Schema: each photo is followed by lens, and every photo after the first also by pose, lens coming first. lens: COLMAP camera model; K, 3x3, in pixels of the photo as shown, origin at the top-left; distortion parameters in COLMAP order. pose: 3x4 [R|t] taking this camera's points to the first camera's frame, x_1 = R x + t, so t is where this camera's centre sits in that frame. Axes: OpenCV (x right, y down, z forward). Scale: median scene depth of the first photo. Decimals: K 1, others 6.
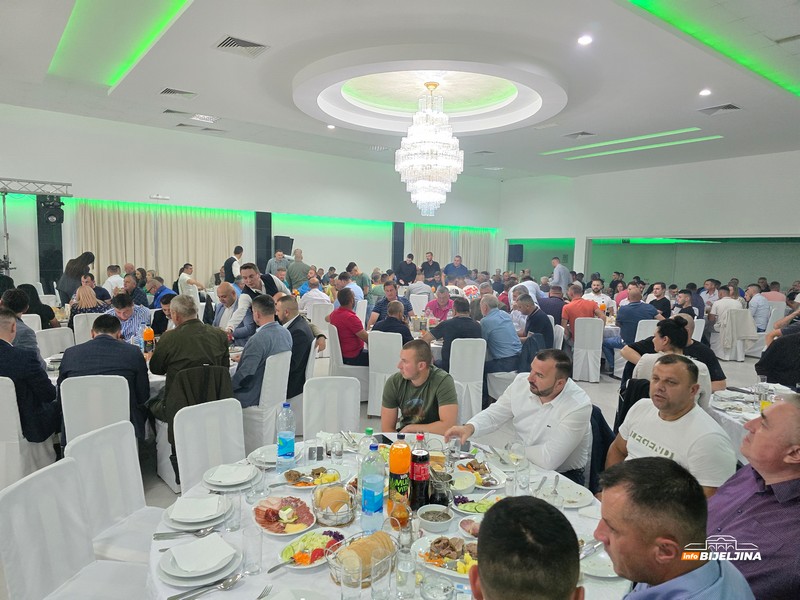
lens RADIAL K [[520.1, 0, 400.0], [0, 520.1, 300.0], [0, 0, 1]] dist [0.089255, -0.063463]
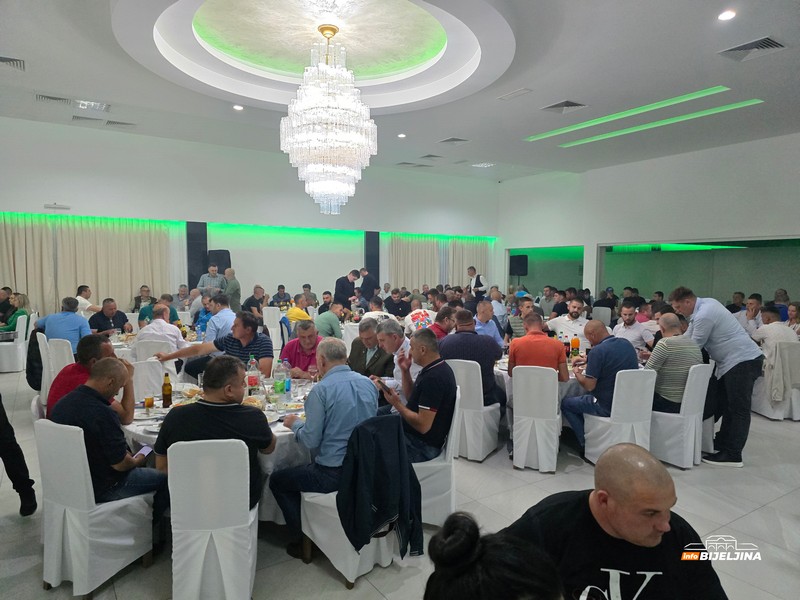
lens RADIAL K [[520.1, 0, 400.0], [0, 520.1, 300.0], [0, 0, 1]] dist [0.089255, -0.063463]
pose [[0.997146, -0.015000, -0.073992, 0.138225], [0.012841, 0.999480, -0.029572, -0.015293], [0.074397, 0.028538, 0.996820, 0.207959]]
